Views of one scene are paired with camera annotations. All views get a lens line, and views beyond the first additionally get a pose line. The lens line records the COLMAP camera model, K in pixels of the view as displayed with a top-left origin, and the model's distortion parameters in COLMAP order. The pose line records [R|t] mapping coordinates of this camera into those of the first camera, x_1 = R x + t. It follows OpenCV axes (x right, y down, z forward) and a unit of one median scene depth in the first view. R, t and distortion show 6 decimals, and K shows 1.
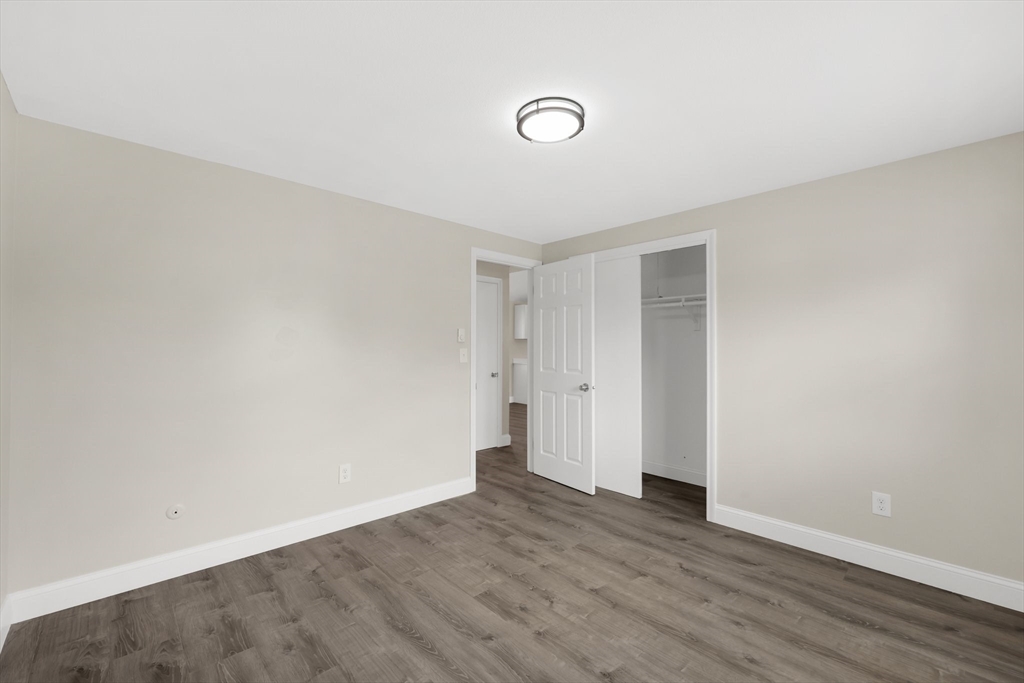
lens RADIAL K [[426.4, 0, 498.6], [0, 426.4, 342.7], [0, 0, 1]] dist [-0.000909, 0.000019]
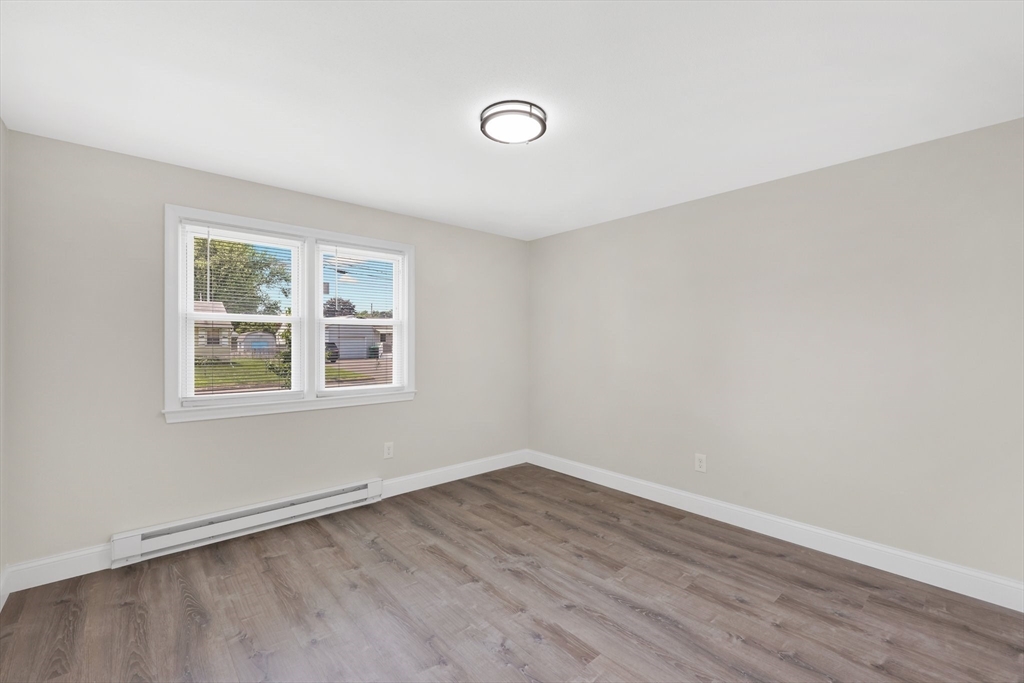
lens RADIAL K [[422.4, 0, 512.7], [0, 422.4, 346.0], [0, 0, 1]] dist [-0.001394, -0.000127]
pose [[-0.999966, -0.008226, -0.000478, 0.119629], [-0.008226, 0.999965, -0.001691, 0.034407], [0.000492, -0.001687, -0.999998, 1.974181]]
